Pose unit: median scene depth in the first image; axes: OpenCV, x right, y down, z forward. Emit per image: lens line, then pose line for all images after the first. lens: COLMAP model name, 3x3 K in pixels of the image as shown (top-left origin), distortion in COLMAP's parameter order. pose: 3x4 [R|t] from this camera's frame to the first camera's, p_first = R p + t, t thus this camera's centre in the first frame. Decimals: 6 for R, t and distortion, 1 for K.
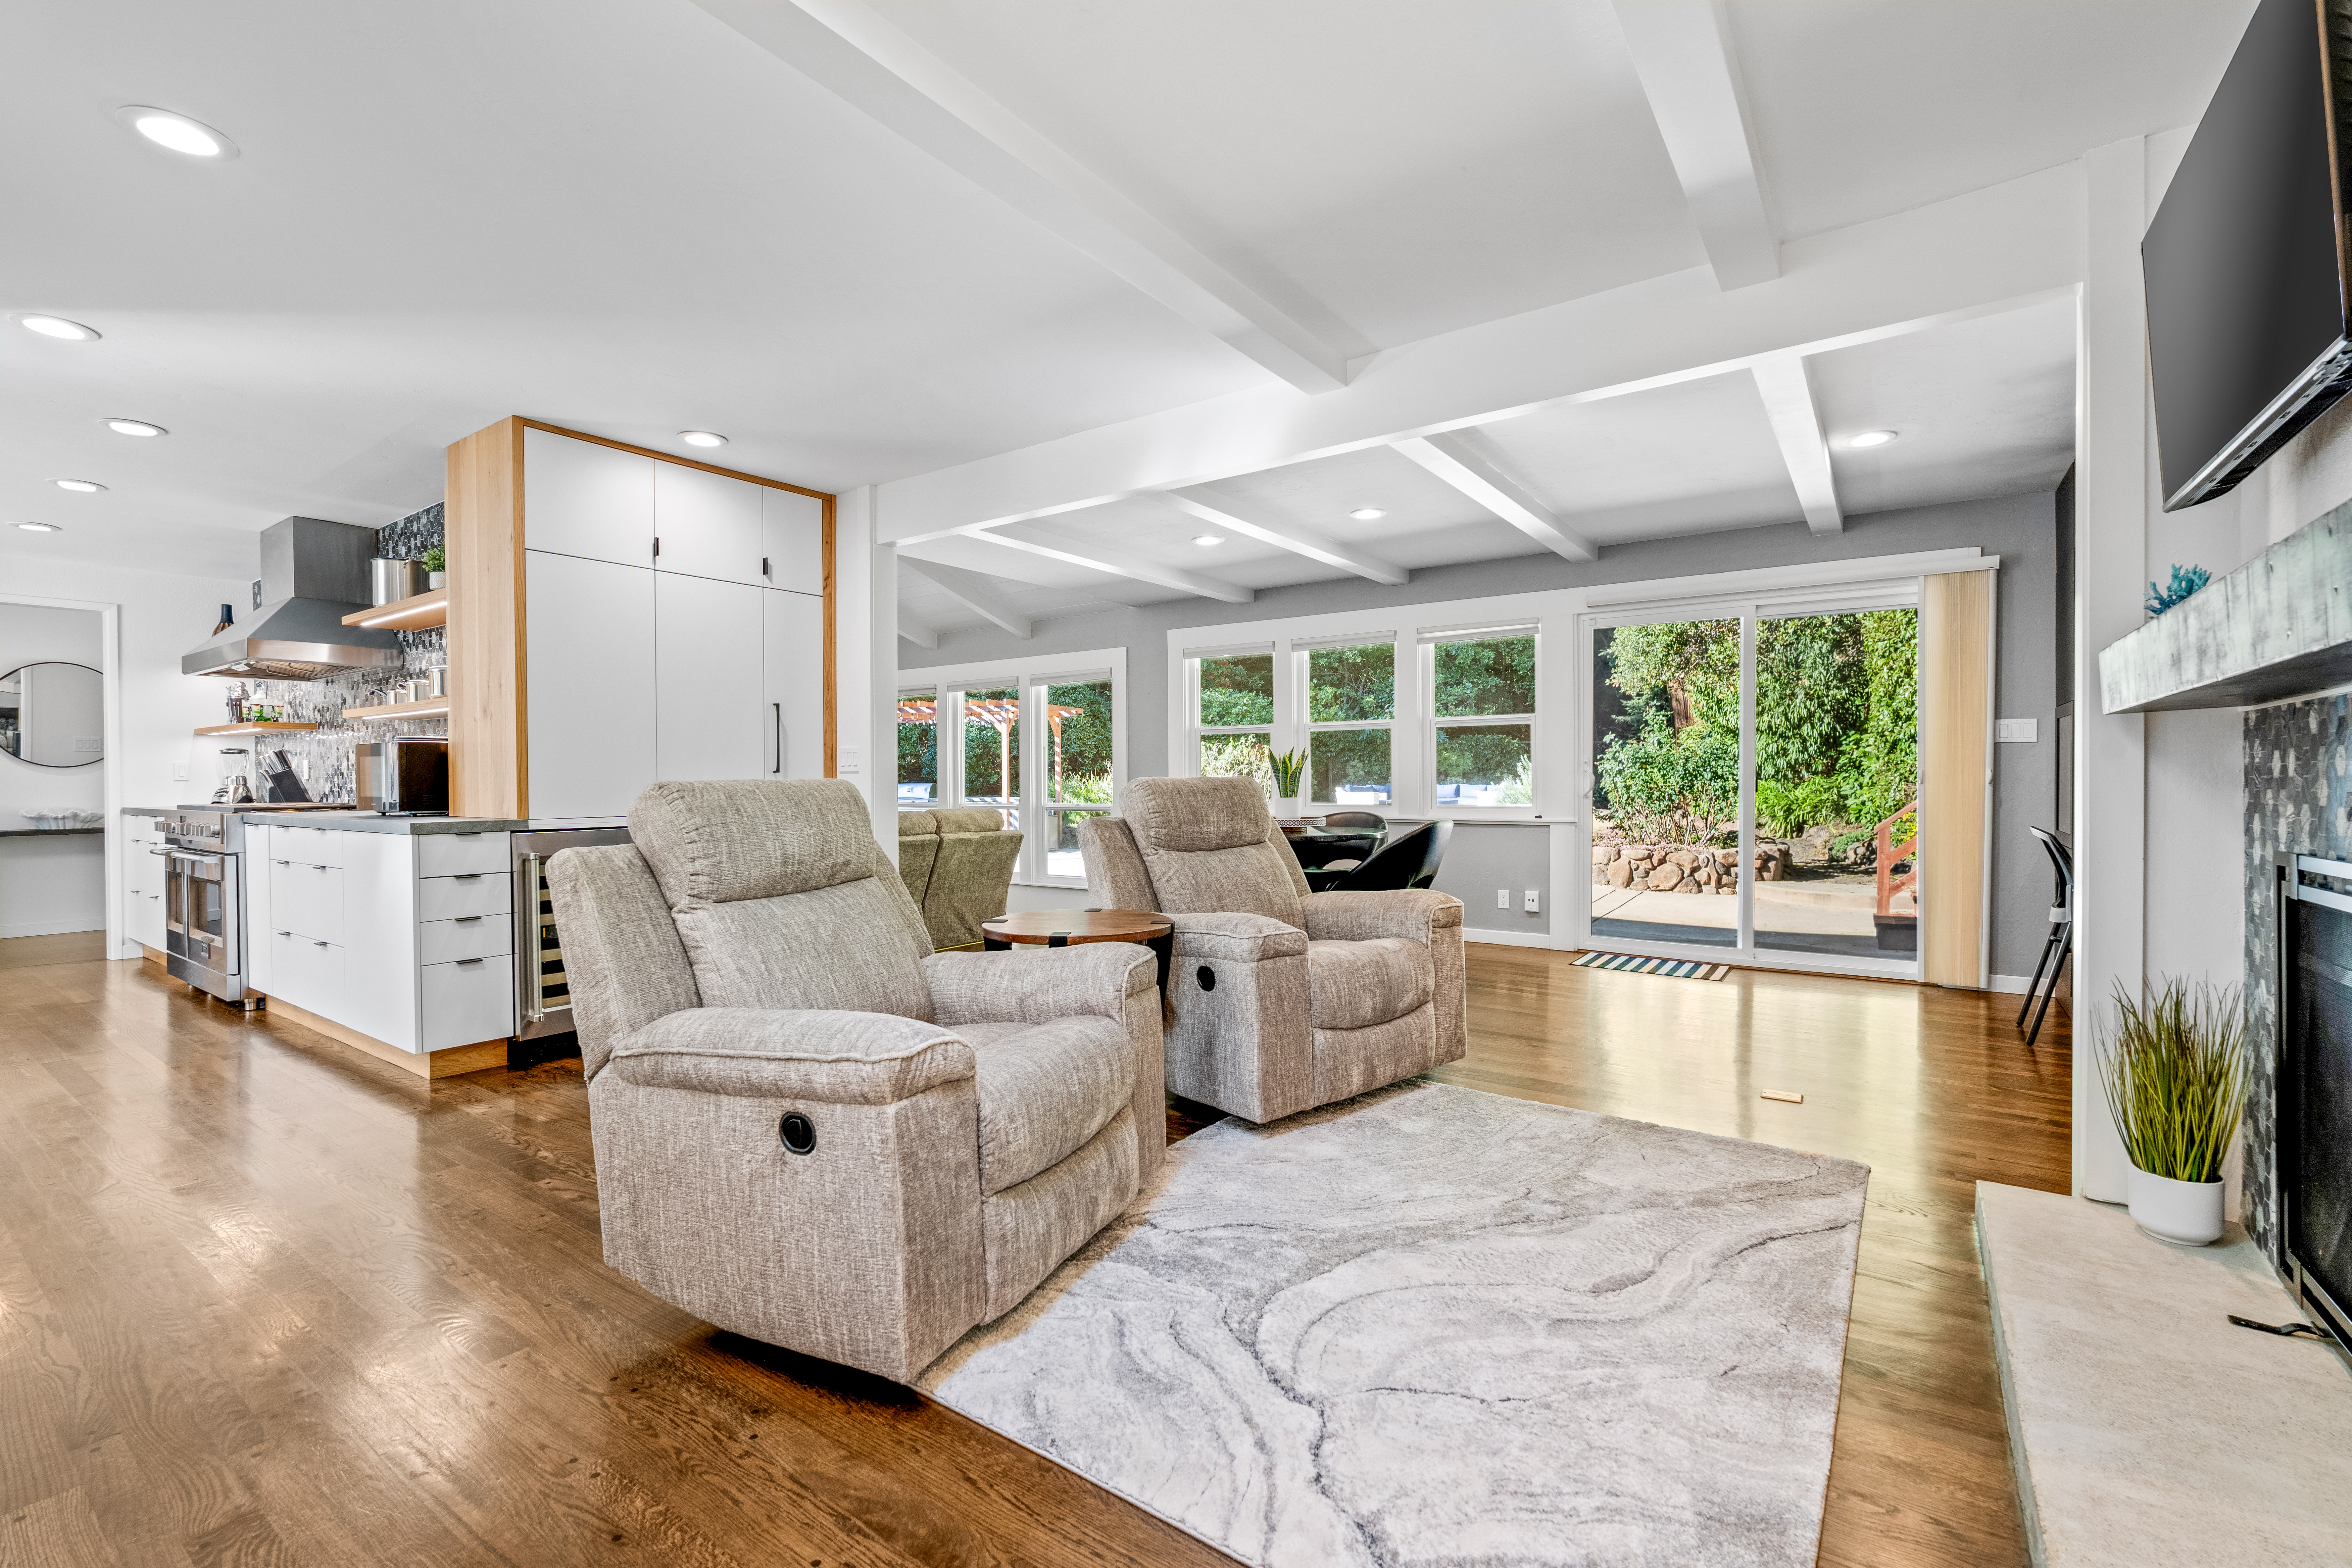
lens RADIAL K [[1026.5, 0, 1170.7], [0, 1026.5, 794.5], [0, 0, 1]] dist [-0.006936, 0.001665]
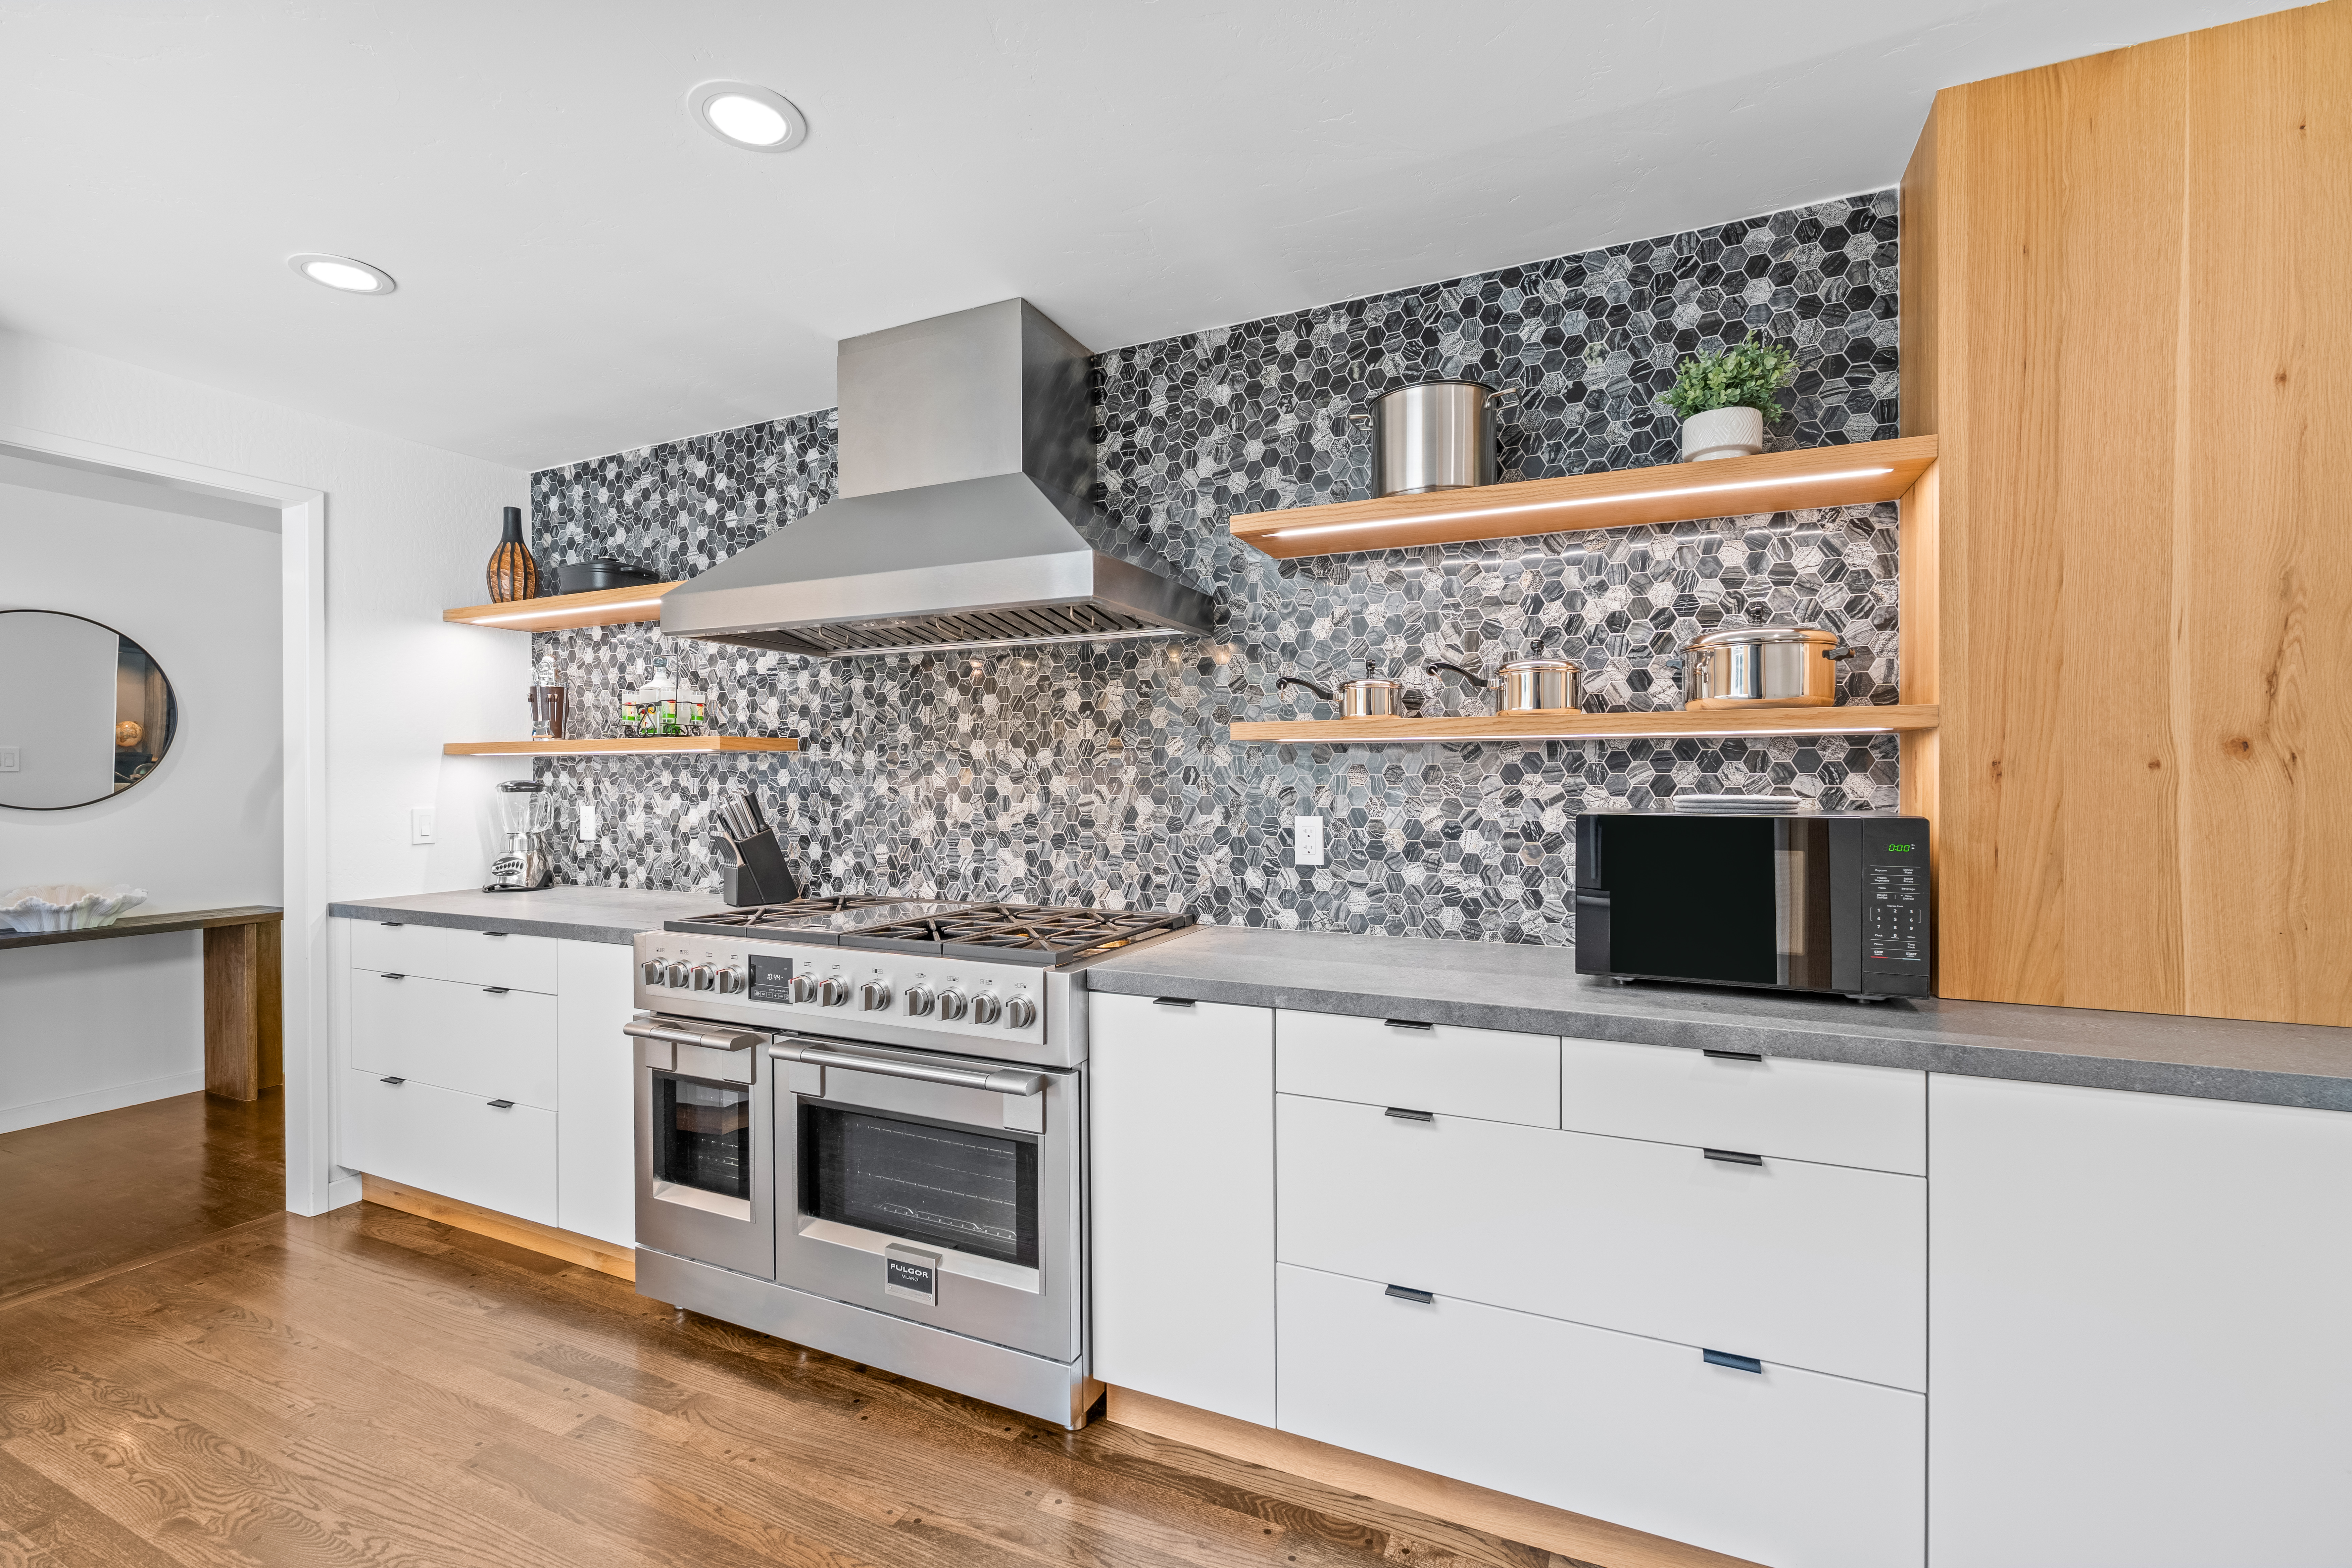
lens RADIAL K [[1026.5, 0, 1180.3], [0, 1026.5, 782.5], [0, 0, 1]] dist [-0.006936, 0.001665]
pose [[0.981583, -0.003360, 0.191005, -0.720438], [0.004014, 0.999987, -0.003036, -0.042937], [-0.190993, 0.003747, 0.981584, 0.438457]]
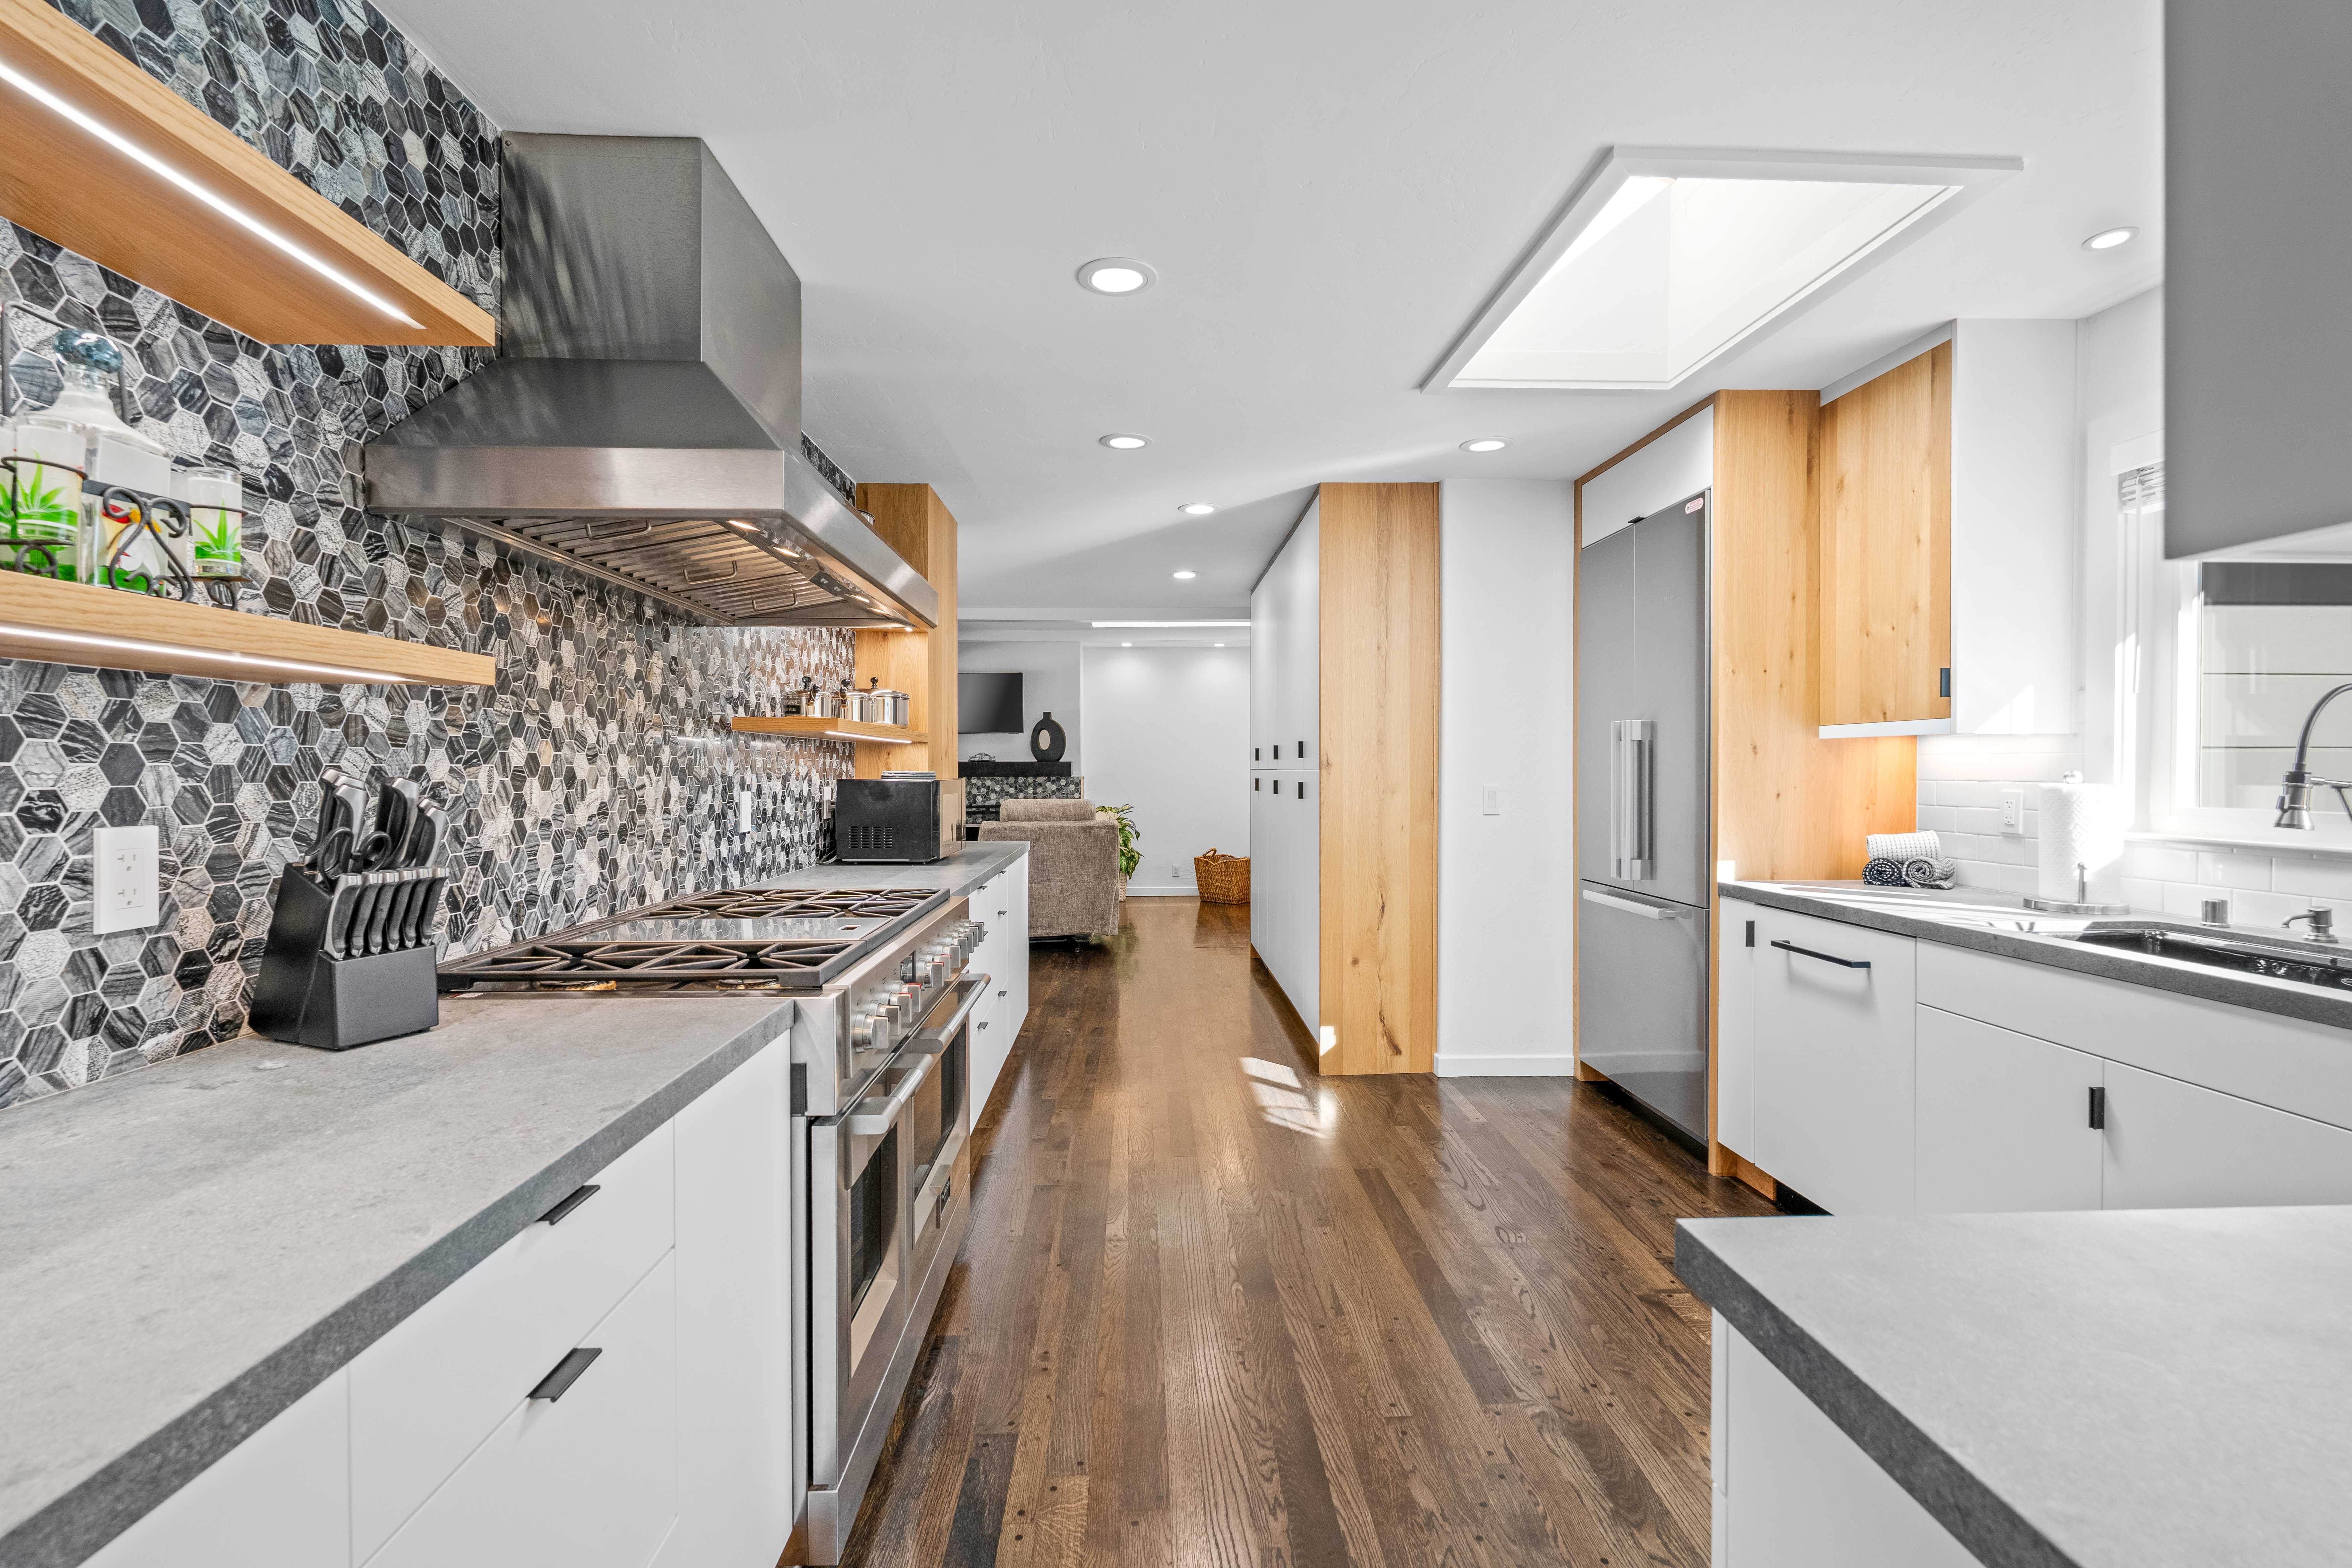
lens RADIAL K [[1026.5, 0, 1183.3], [0, 1026.5, 791.6], [0, 0, 1]] dist [-0.006936, 0.001665]
pose [[-0.621333, -0.016277, 0.783377, -1.094932], [0.006466, 0.999644, 0.025899, -0.042269], [-0.783520, 0.021157, -0.621006, 0.947856]]
